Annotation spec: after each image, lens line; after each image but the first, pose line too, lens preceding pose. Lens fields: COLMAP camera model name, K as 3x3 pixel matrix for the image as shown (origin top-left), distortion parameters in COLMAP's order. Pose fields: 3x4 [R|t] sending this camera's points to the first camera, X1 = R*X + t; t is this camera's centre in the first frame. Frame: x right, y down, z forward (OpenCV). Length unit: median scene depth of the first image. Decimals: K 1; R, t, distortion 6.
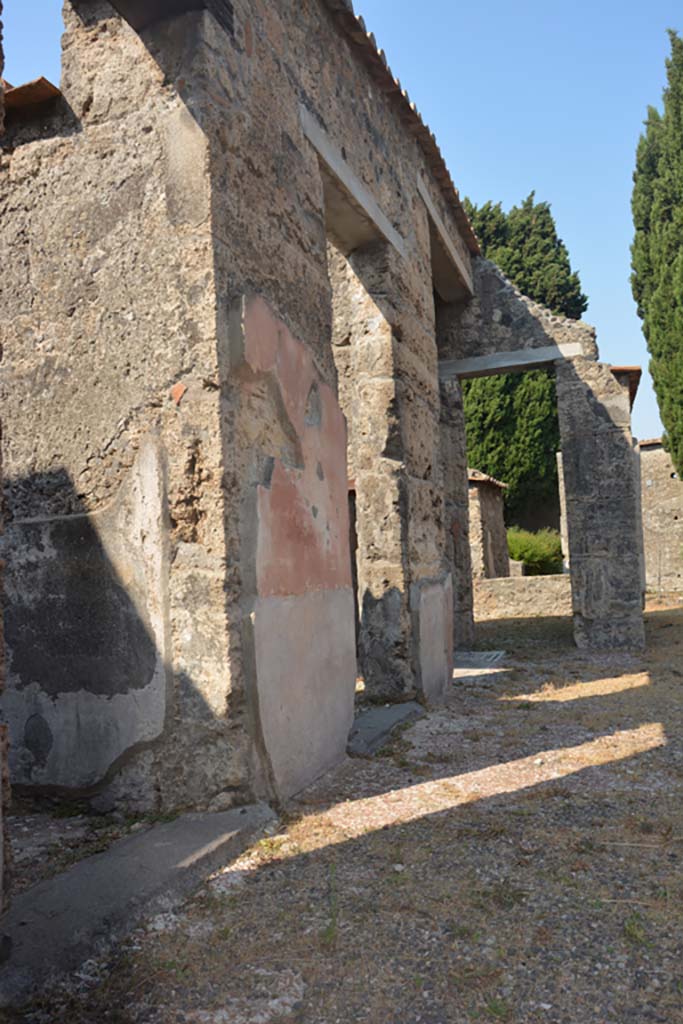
lens RADIAL K [[818.1, 0, 376.4], [0, 818.1, 509.8], [0, 0, 1]] dist [-0.136649, 0.007024]
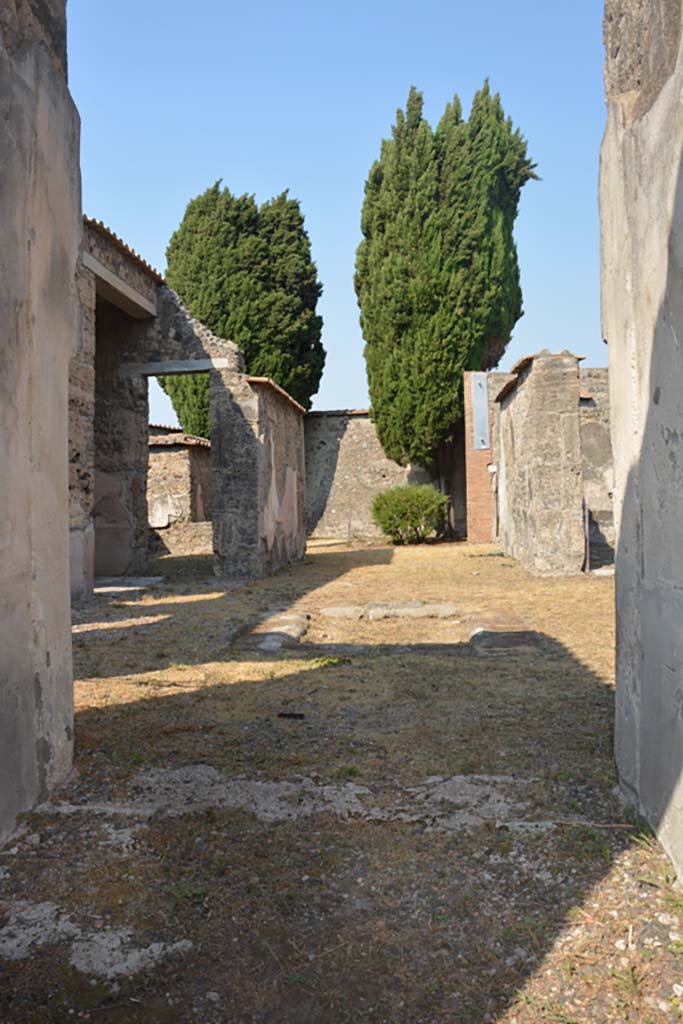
lens RADIAL K [[797.2, 0, 387.8], [0, 797.2, 511.4], [0, 0, 1]] dist [-0.161252, 0.001462]
pose [[0.966026, 0.032386, 0.256407, 0.082320], [-0.052299, 0.996088, 0.071229, -0.025543], [-0.253097, -0.082219, 0.963941, -0.181442]]
